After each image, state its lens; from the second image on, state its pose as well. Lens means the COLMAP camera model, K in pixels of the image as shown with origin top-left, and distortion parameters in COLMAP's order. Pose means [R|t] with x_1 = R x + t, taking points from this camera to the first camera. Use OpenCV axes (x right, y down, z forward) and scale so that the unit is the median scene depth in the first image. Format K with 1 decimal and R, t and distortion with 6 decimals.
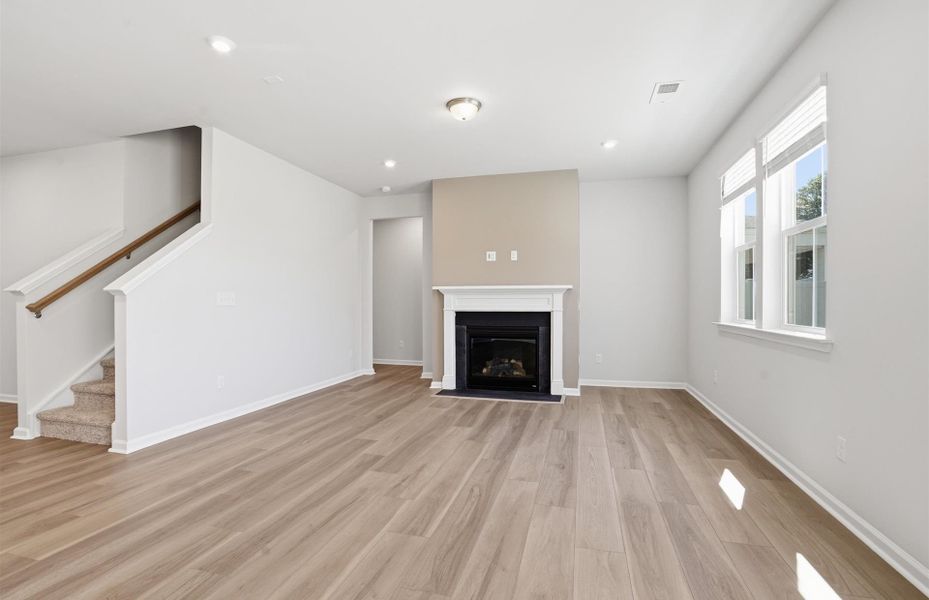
lens RADIAL K [[443.2, 0, 463.6], [0, 443.2, 302.4], [0, 0, 1]] dist [-0.013502, 0.000468]
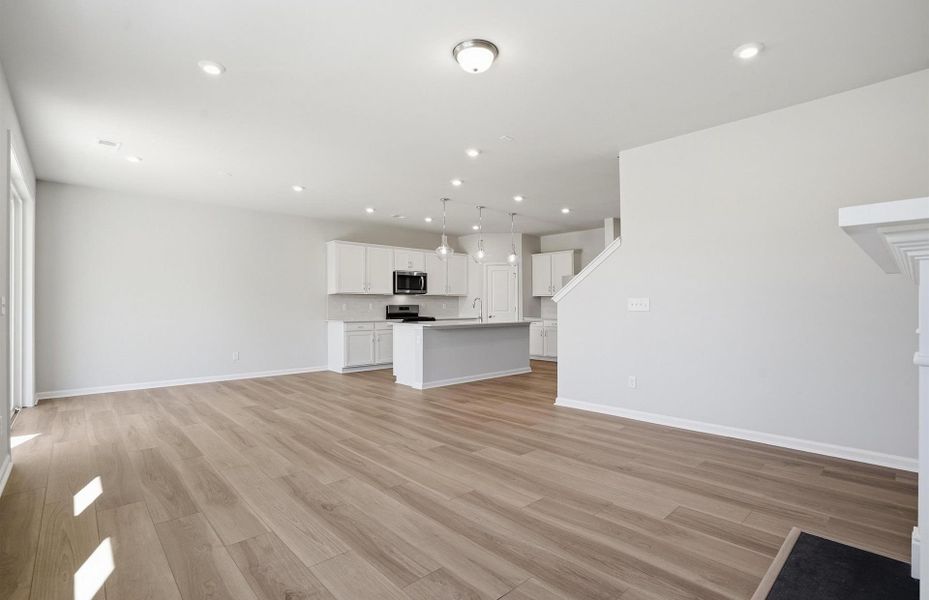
lens RADIAL K [[443.2, 0, 464.5], [0, 443.2, 303.7], [0, 0, 1]] dist [-0.013502, 0.000468]
pose [[-0.546817, -0.010305, -0.837189, 0.789486], [0.005200, 0.999863, -0.015703, 0.004096], [0.837236, -0.012940, -0.546689, 1.698079]]
